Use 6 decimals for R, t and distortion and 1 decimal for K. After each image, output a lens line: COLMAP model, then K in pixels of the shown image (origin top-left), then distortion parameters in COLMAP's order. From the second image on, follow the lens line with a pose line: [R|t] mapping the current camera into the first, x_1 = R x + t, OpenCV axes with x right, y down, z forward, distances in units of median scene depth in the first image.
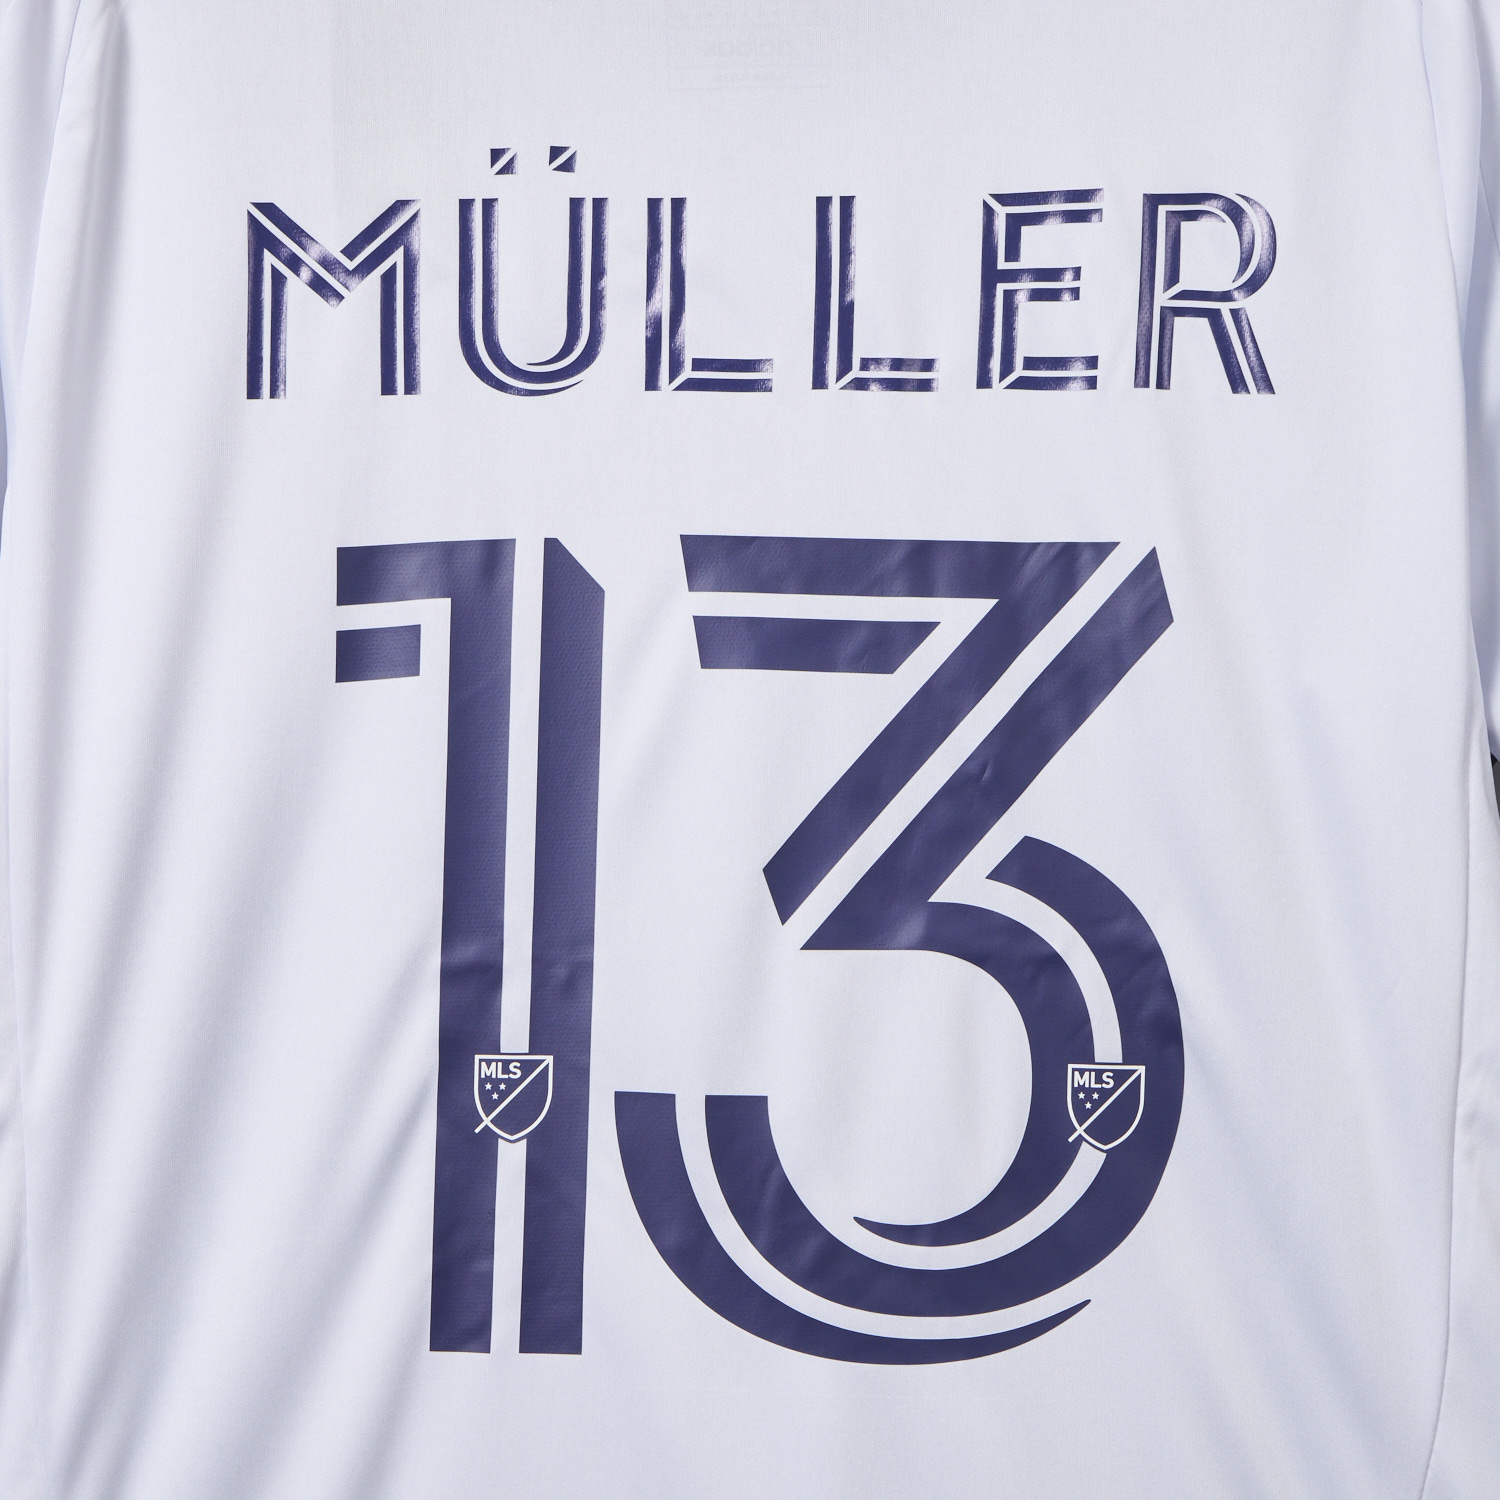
lens RADIAL K [[6387.1, 0, 750.7], [0, 6387.1, 750.1], [0, 0, 1]] dist [0.115408, 0.000000]
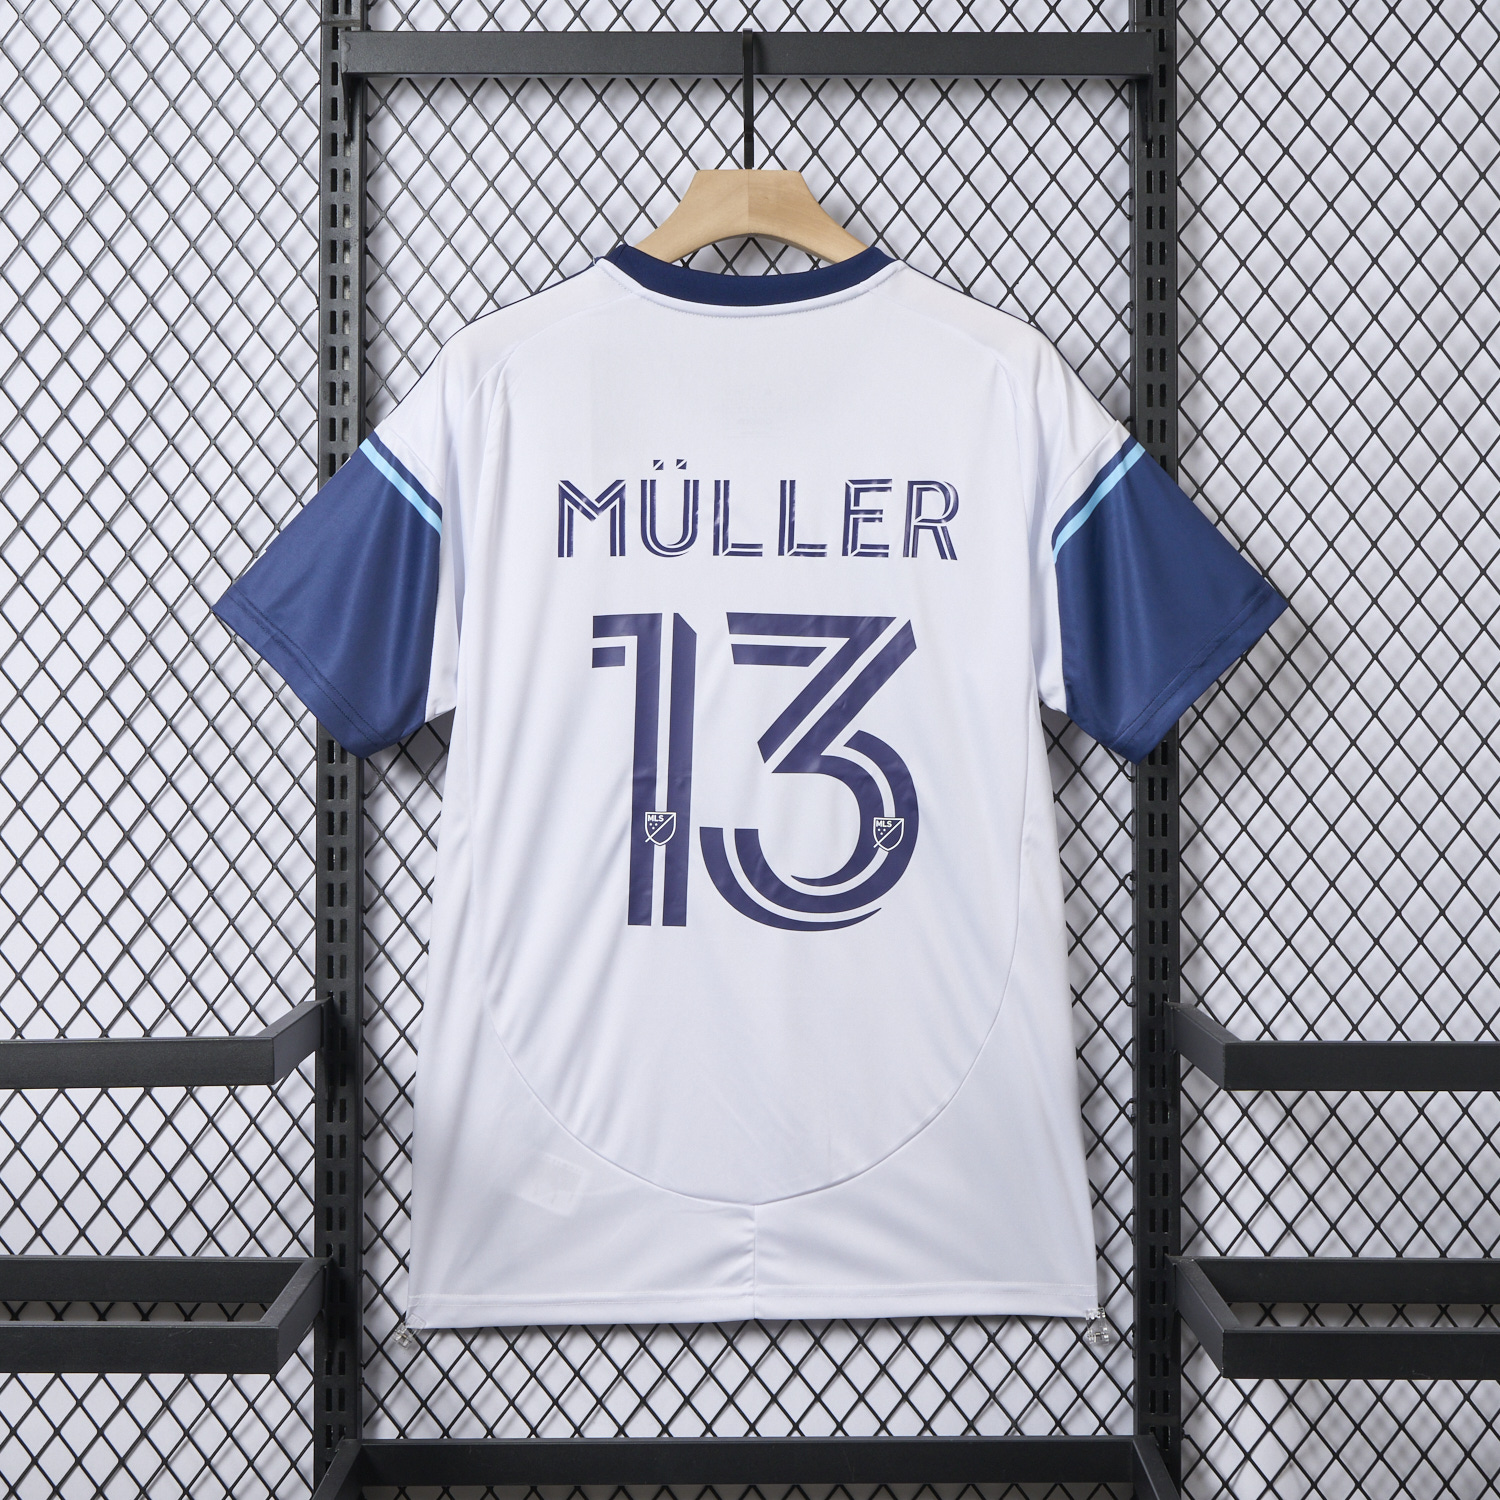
lens RADIAL K [[6387.1, 0, 749.7], [0, 6387.1, 749.7], [0, 0, 1]] dist [0.115408, 0.000000]
pose [[0.999941, 0.009665, 0.004927, -0.013851], [-0.009696, 0.999932, 0.006482, 0.005041], [-0.004864, -0.006529, 0.999967, -1.578105]]
